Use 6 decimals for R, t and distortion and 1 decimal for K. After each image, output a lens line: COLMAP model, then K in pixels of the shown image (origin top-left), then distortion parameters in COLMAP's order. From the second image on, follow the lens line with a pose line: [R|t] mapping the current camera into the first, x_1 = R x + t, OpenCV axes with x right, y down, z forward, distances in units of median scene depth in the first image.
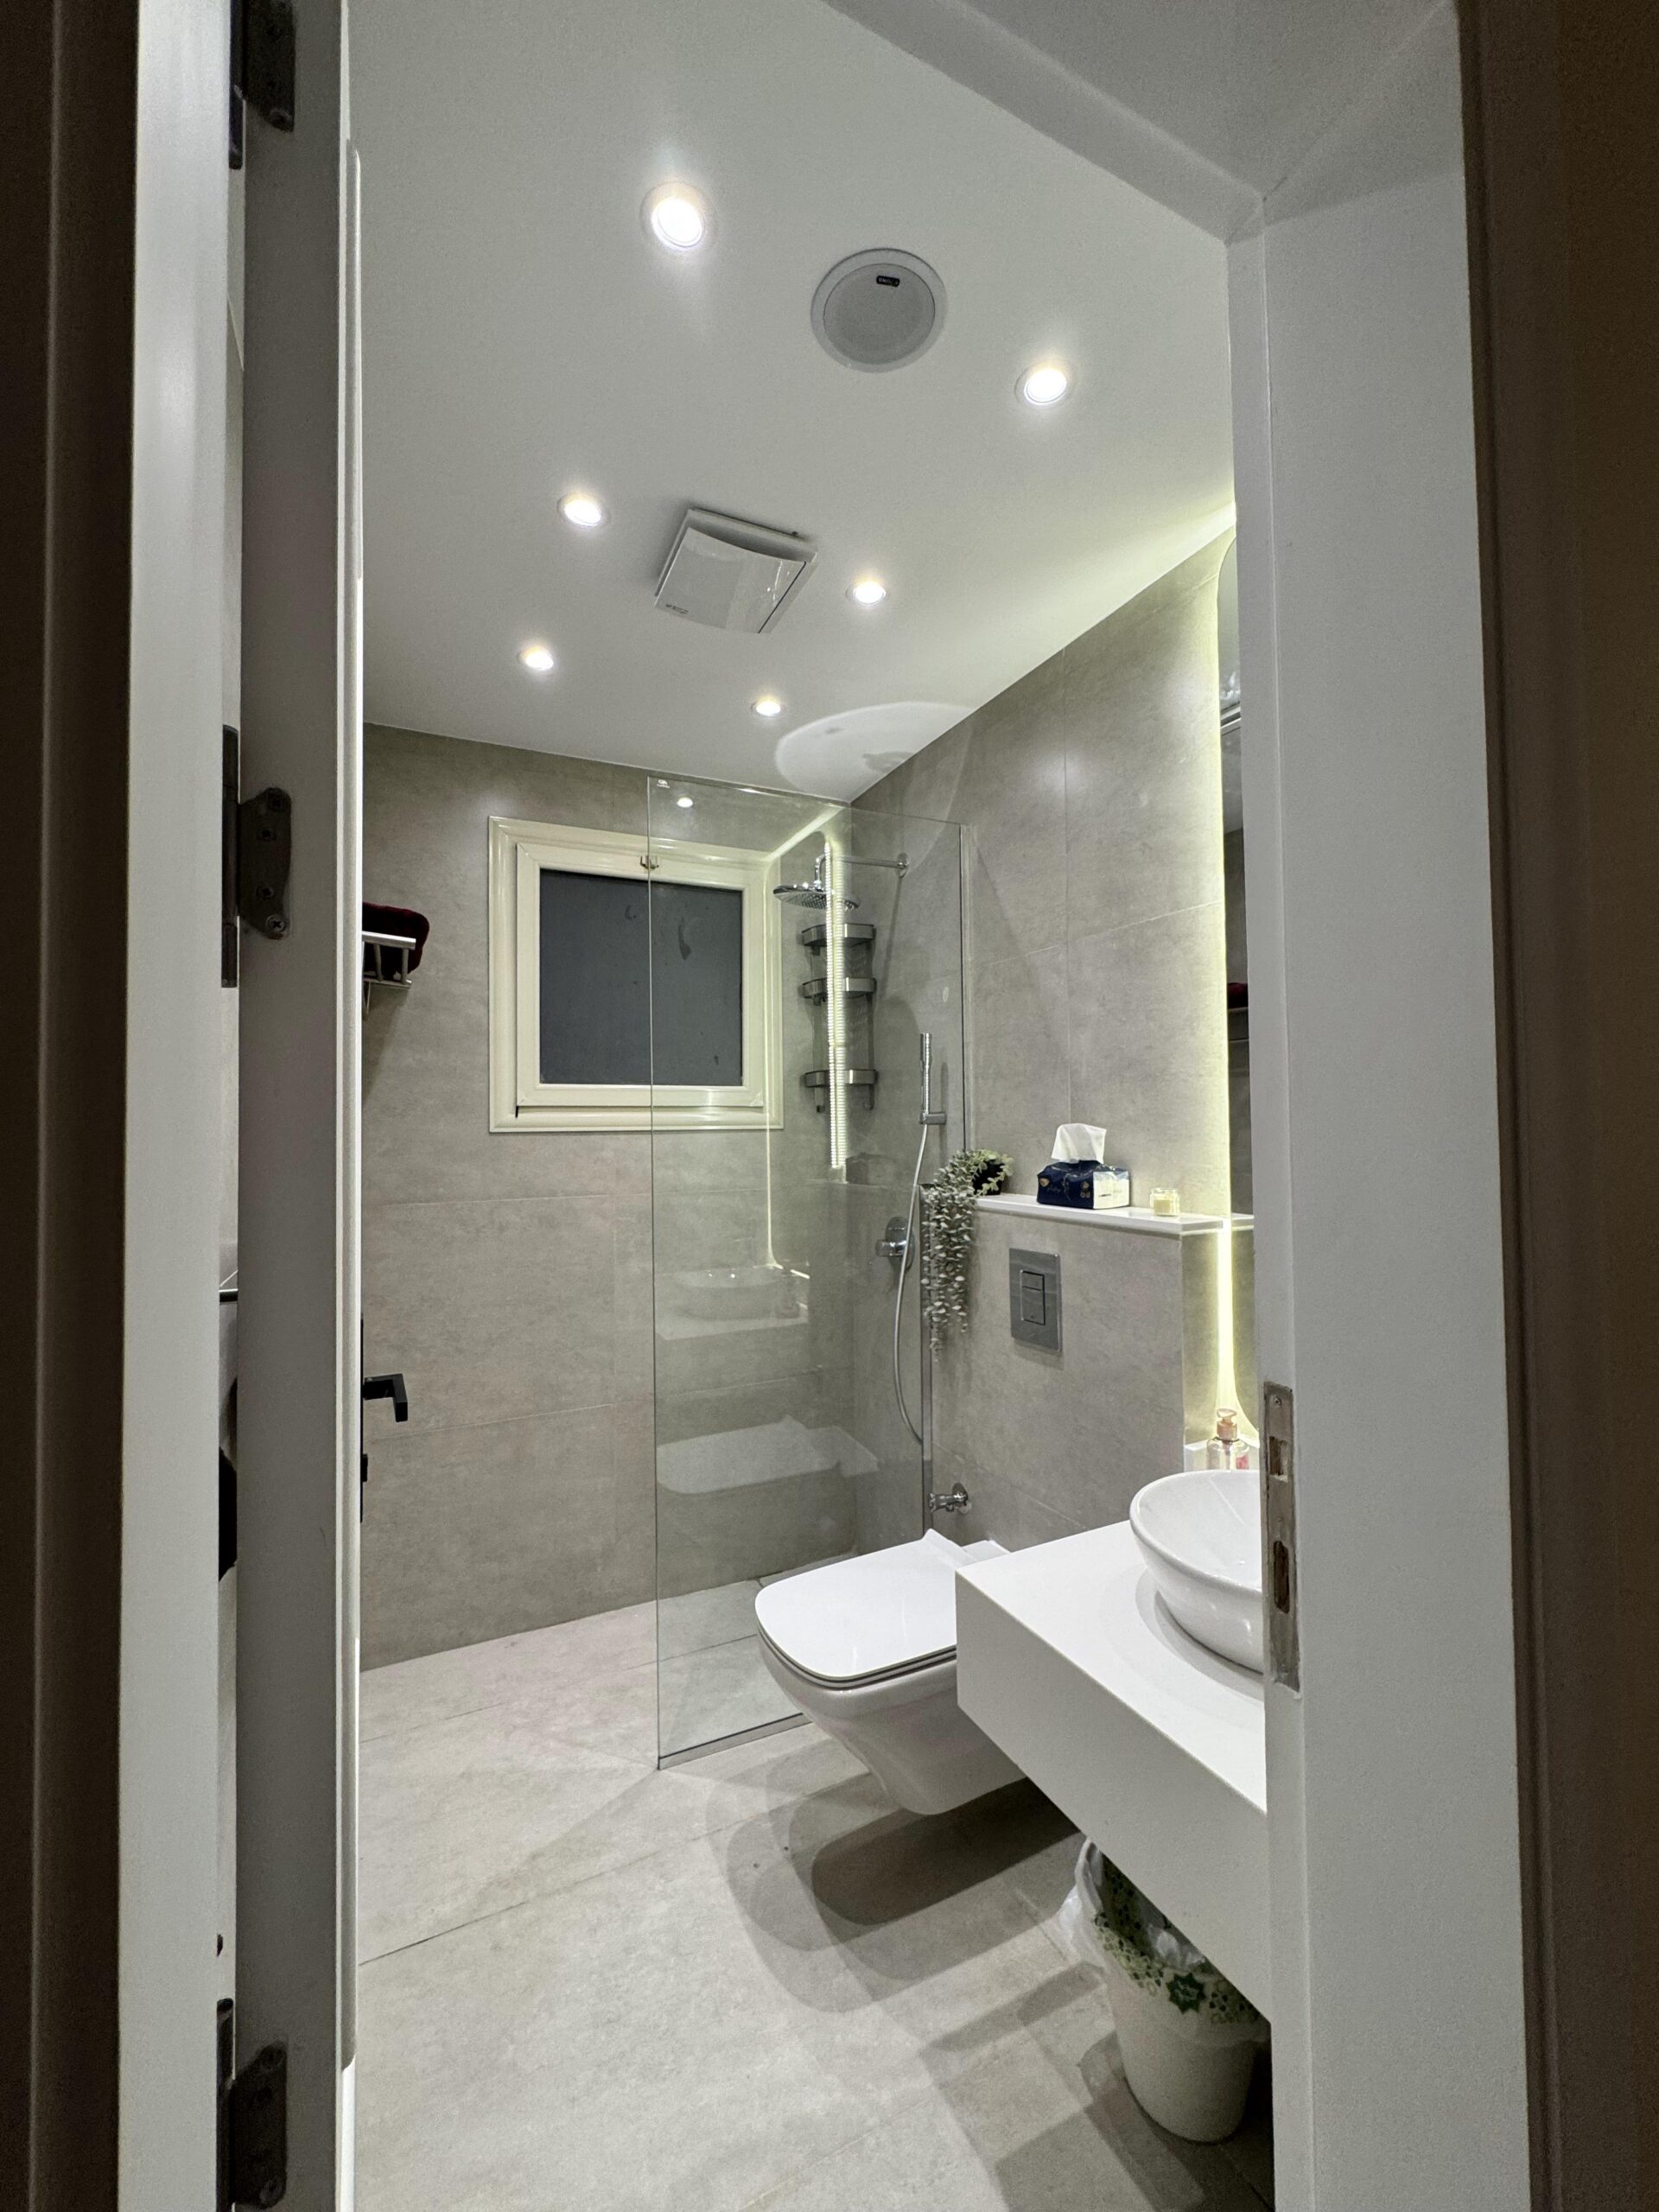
lens RADIAL K [[892.2, 0, 836.9], [0, 892.2, 1106.8], [0, 0, 1]] dist [-0.005511, 0.000341]
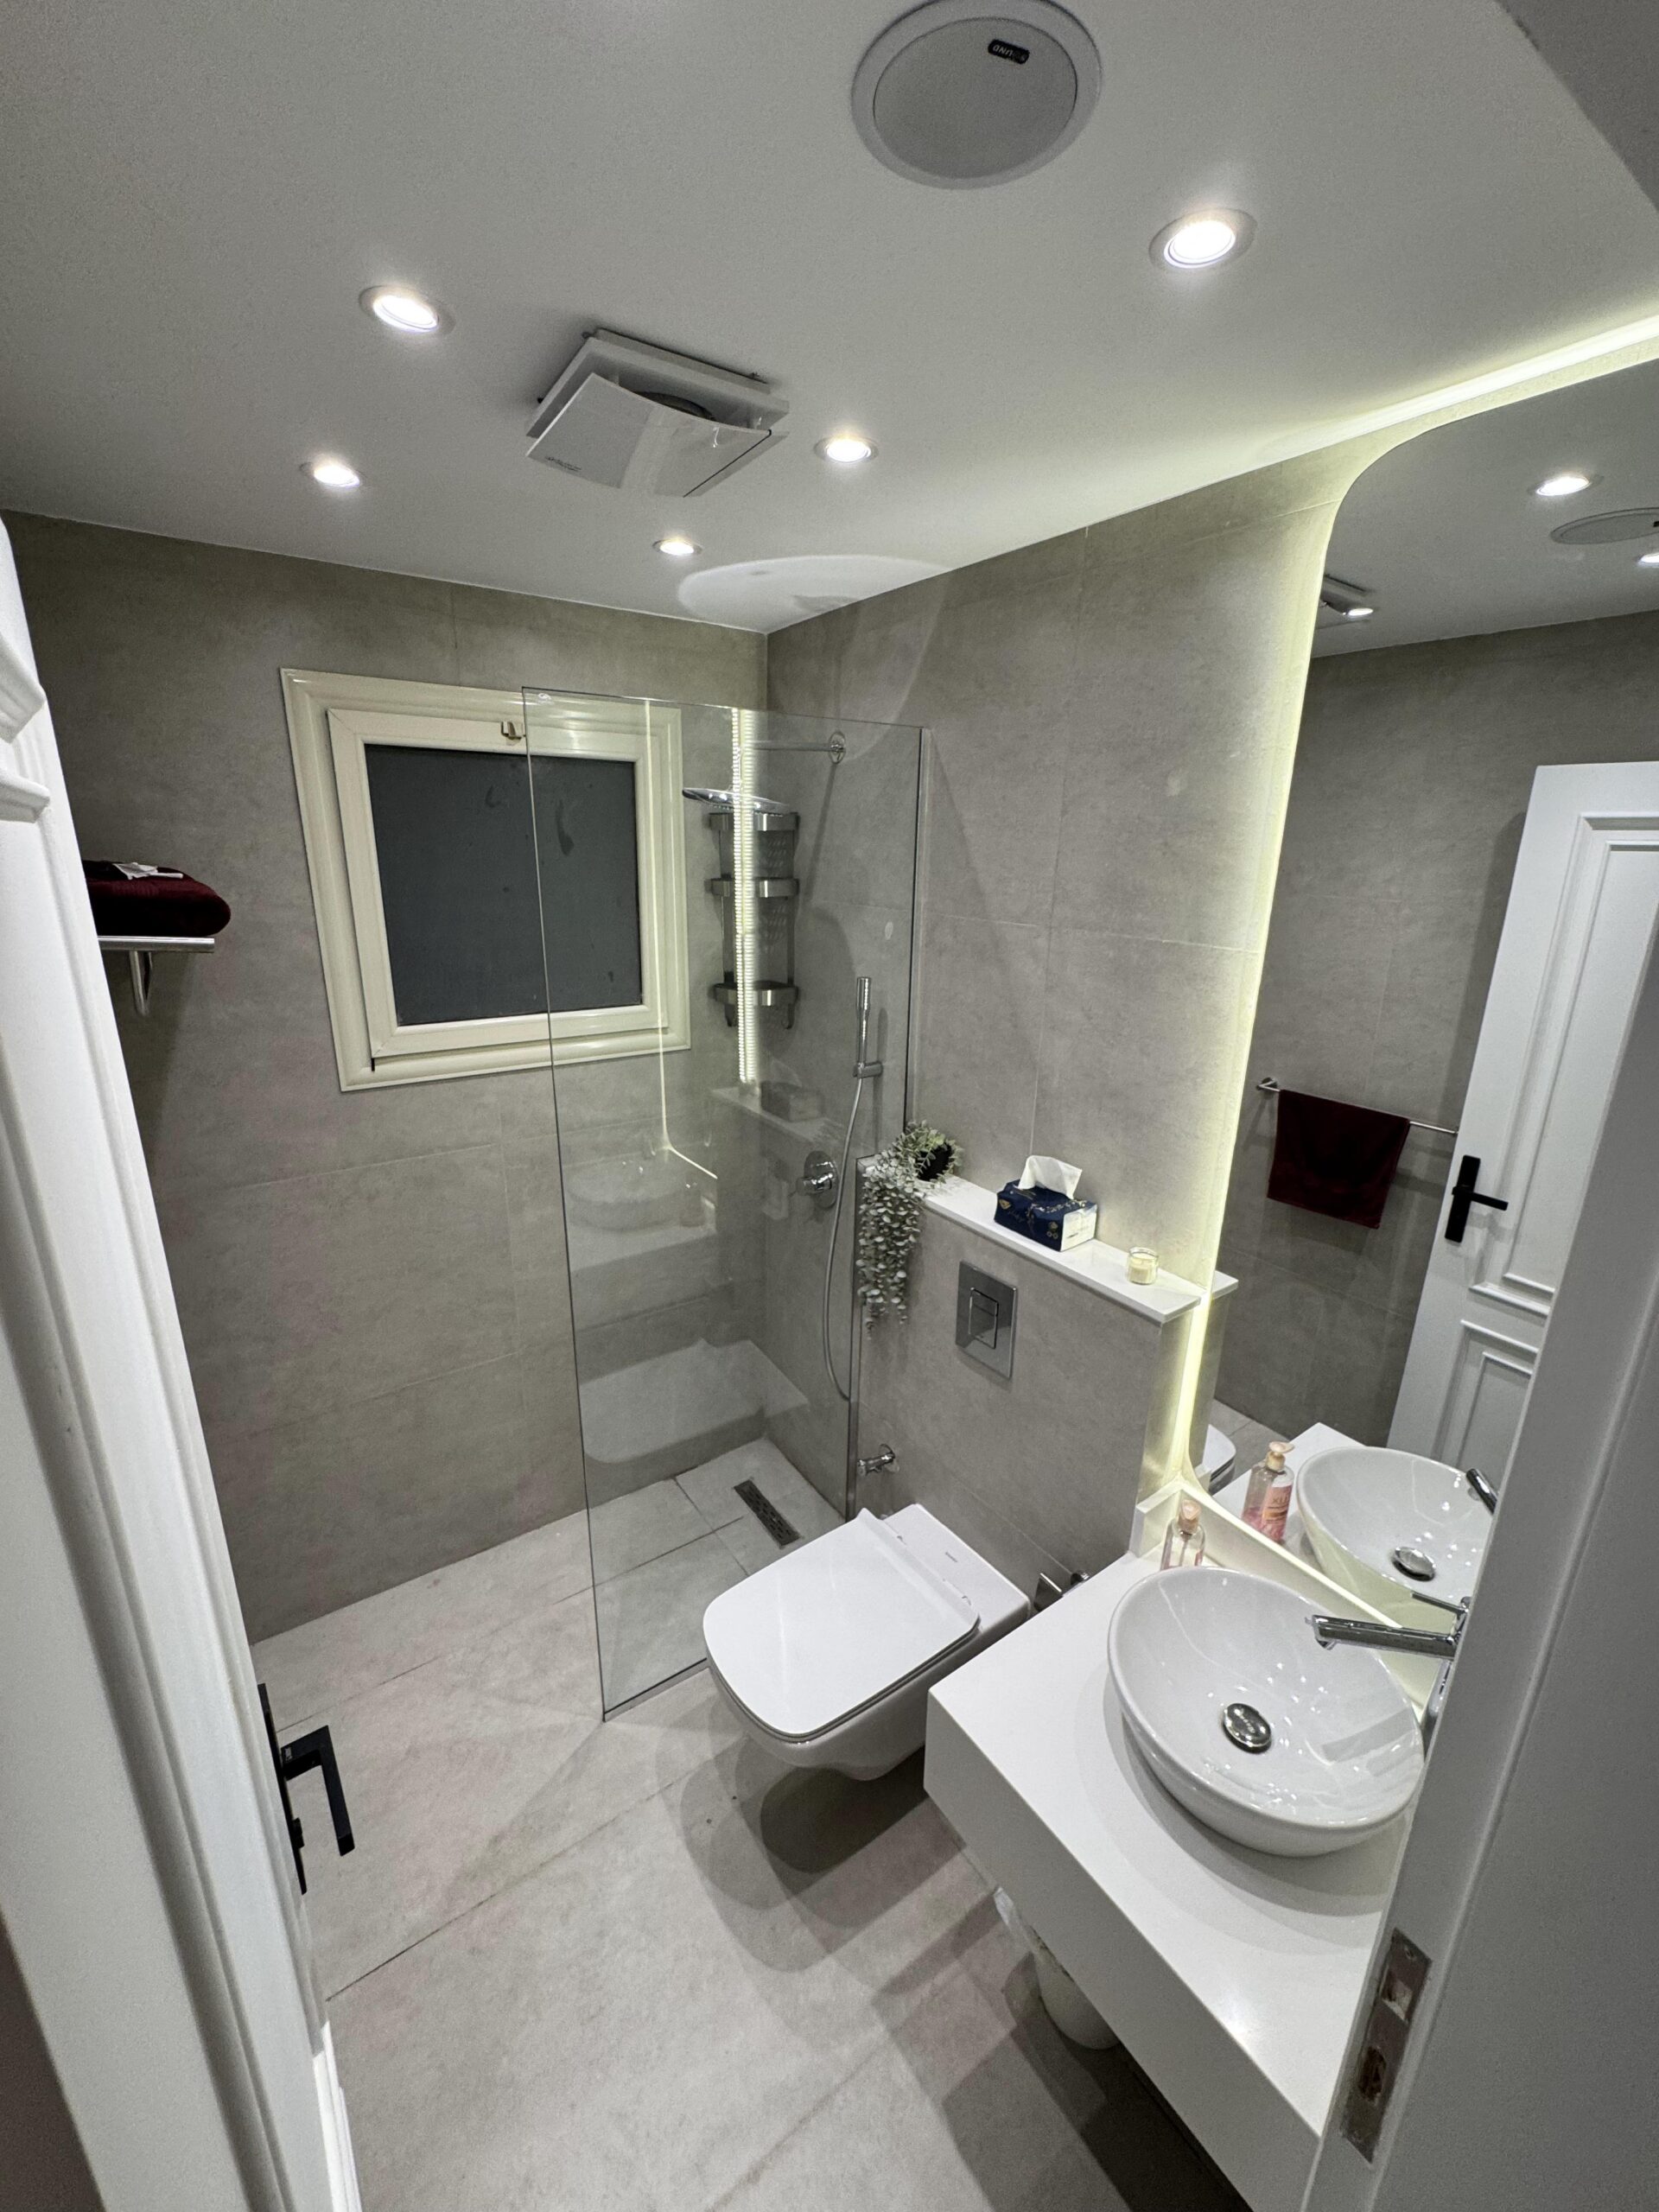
lens RADIAL K [[892.2, 0, 838.2], [0, 892.2, 1110.2], [0, 0, 1]] dist [-0.005511, 0.000341]
pose [[0.987640, -0.015268, 0.155996, -0.073365], [-0.033337, 0.952012, 0.304240, -0.258011], [-0.153155, -0.305680, 0.939736, 0.171337]]
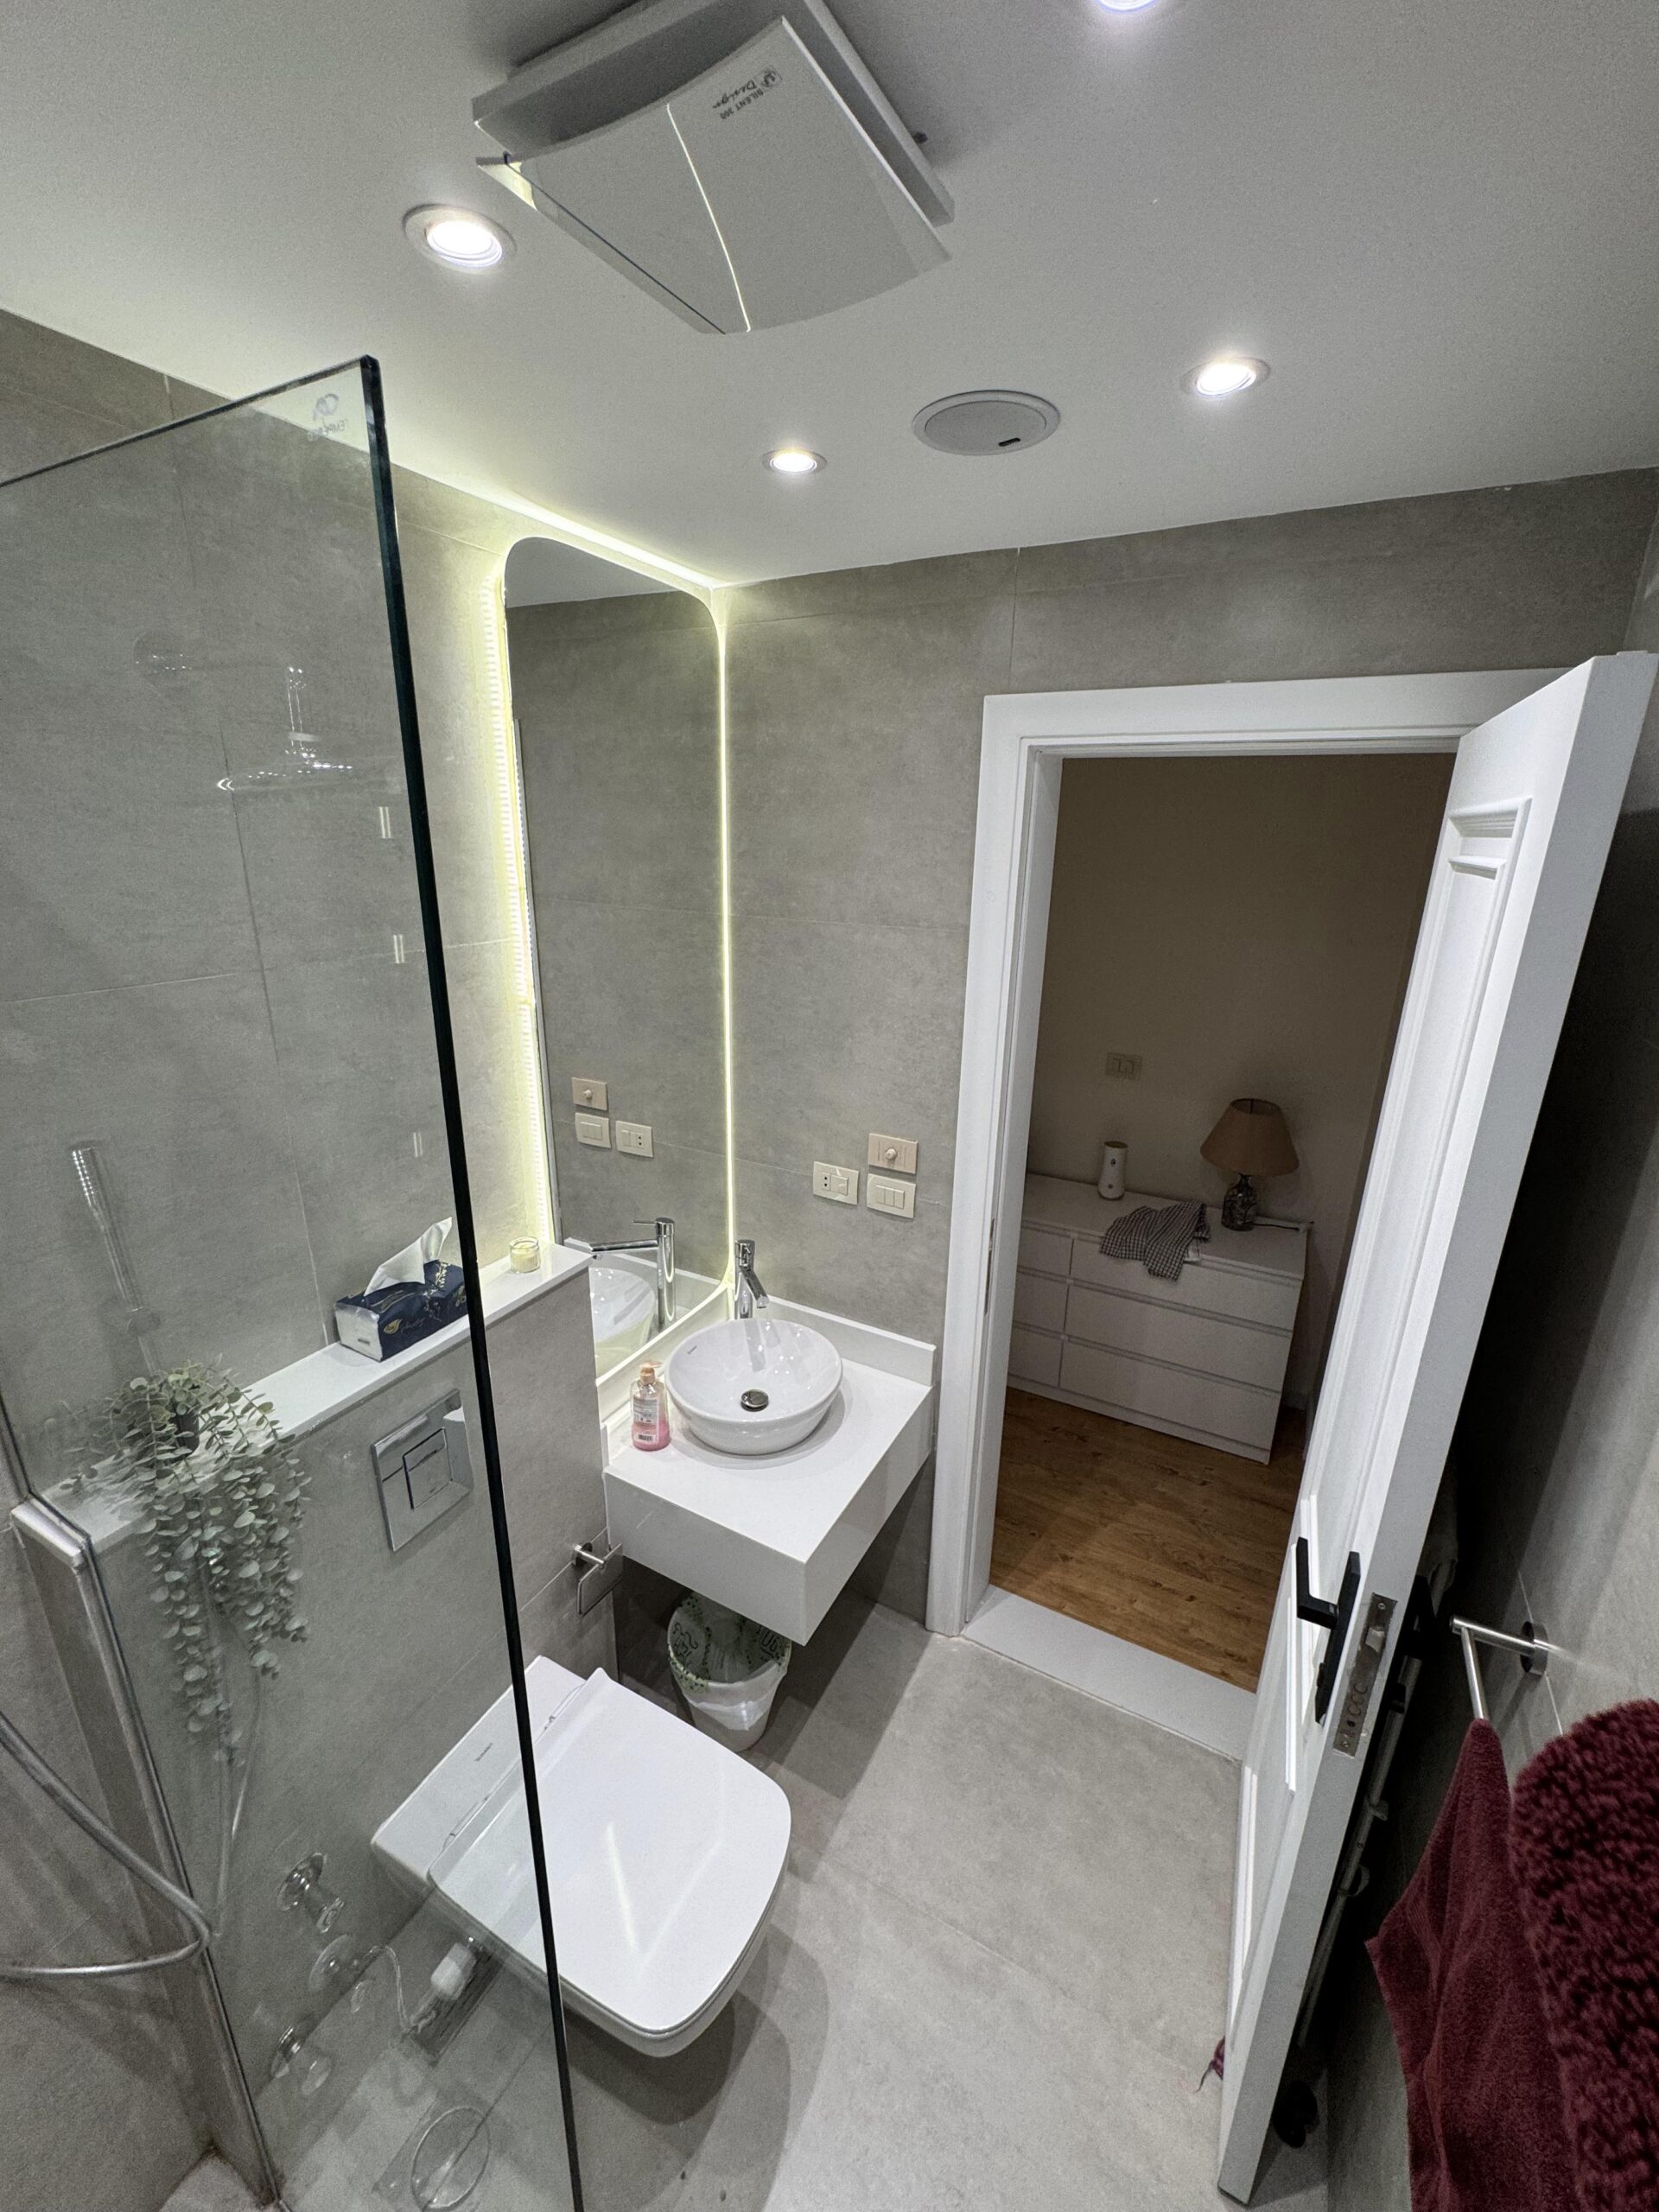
lens RADIAL K [[892.2, 0, 832.6], [0, 892.2, 1106.0], [0, 0, 1]] dist [-0.005511, 0.000341]
pose [[-0.584664, -0.243264, 0.773944, -0.428058], [-0.029344, 0.959702, 0.279484, -0.262402], [-0.810744, 0.140694, -0.568242, 0.996160]]
